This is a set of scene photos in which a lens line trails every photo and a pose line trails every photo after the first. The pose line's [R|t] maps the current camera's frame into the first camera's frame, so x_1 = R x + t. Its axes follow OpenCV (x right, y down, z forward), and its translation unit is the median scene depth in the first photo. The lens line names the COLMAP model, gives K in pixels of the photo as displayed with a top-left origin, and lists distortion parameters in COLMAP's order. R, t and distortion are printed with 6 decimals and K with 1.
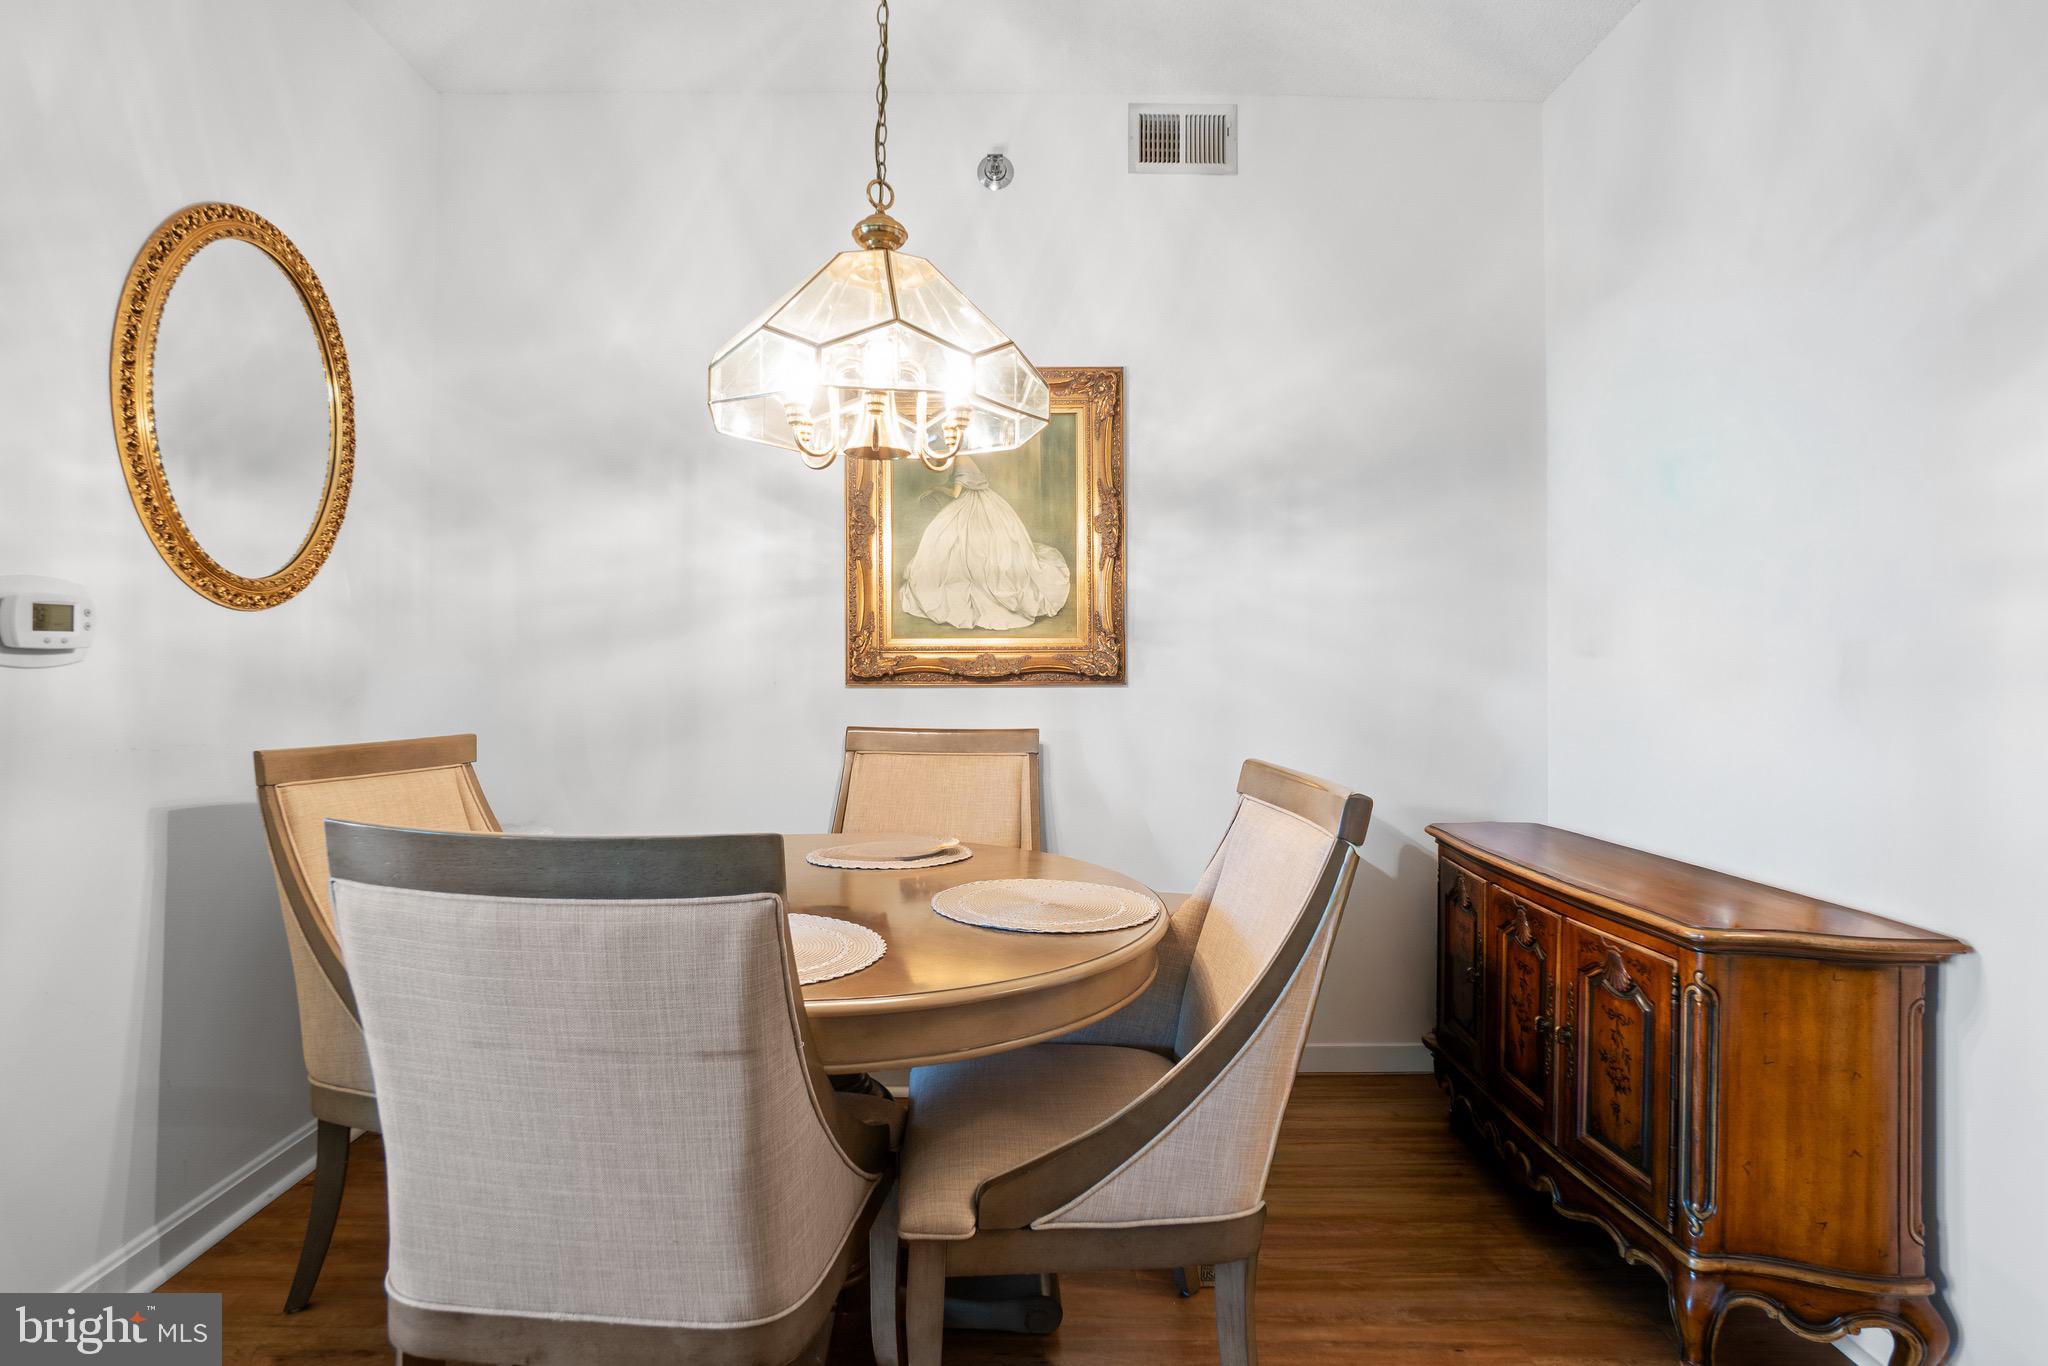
lens RADIAL K [[1040.0, 0, 1020.3], [0, 1040.0, 664.9], [0, 0, 1]] dist [-0.031728, 0.016281]
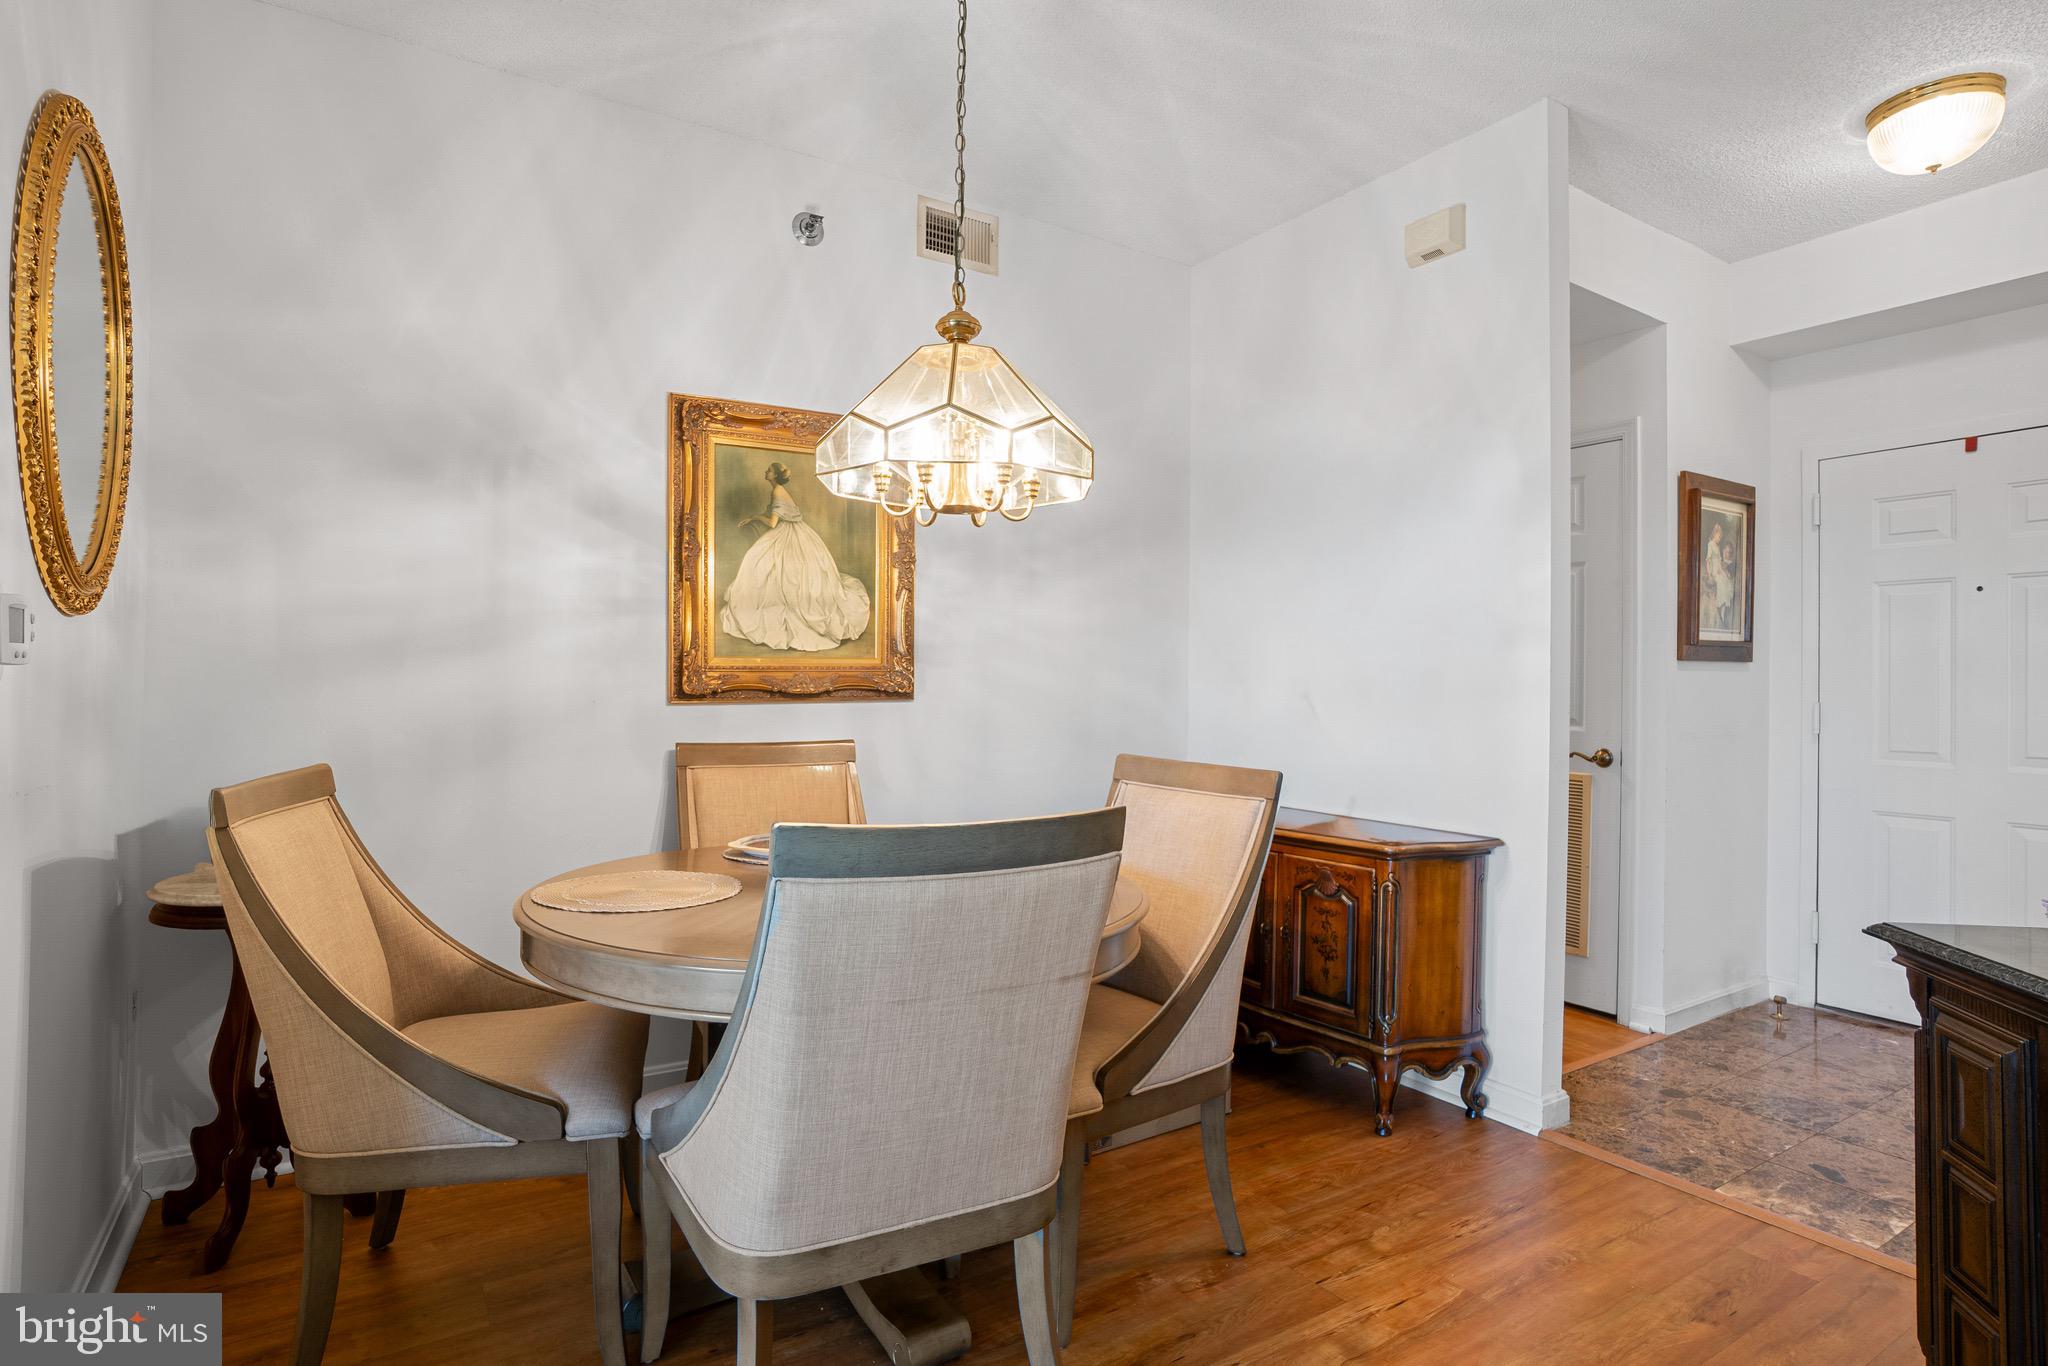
lens RADIAL K [[1012.3, 0, 1062.6], [0, 1012.3, 678.2], [0, 0, 1]] dist [-0.014375, -0.000197]
pose [[0.842062, 0.001875, 0.539378, -0.380725], [-0.003500, 0.999992, 0.001989, -0.008226], [-0.539370, -0.003563, 0.842061, -0.044092]]
